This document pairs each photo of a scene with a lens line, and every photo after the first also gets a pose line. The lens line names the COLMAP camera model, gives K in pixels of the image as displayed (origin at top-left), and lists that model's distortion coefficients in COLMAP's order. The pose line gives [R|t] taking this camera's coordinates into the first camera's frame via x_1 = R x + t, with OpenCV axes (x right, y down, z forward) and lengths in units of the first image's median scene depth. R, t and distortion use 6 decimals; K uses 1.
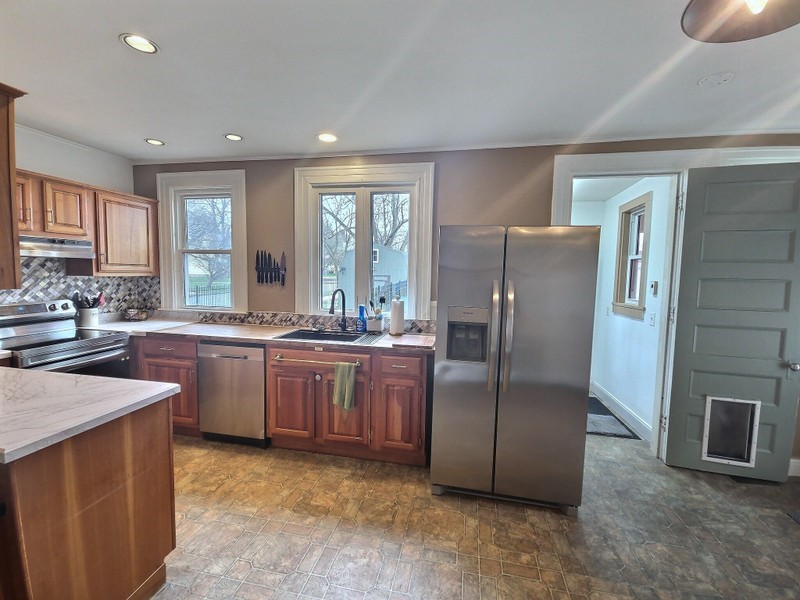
lens RADIAL K [[344.0, 0, 403.8], [0, 344.0, 299.9], [0, 0, 1]] dist [0.000944, -0.000313]
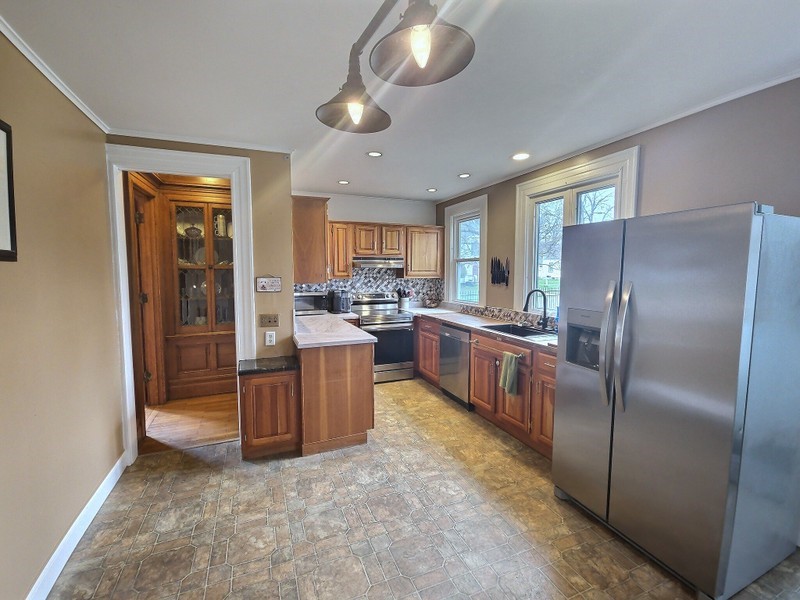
lens RADIAL K [[344.0, 0, 403.8], [0, 344.0, 299.9], [0, 0, 1]] dist [0.000944, -0.000313]
pose [[0.581037, 0.049026, -0.812399, 0.458095], [-0.056517, 0.998205, 0.019817, 0.002668], [0.811913, 0.034400, 0.582765, 0.030366]]
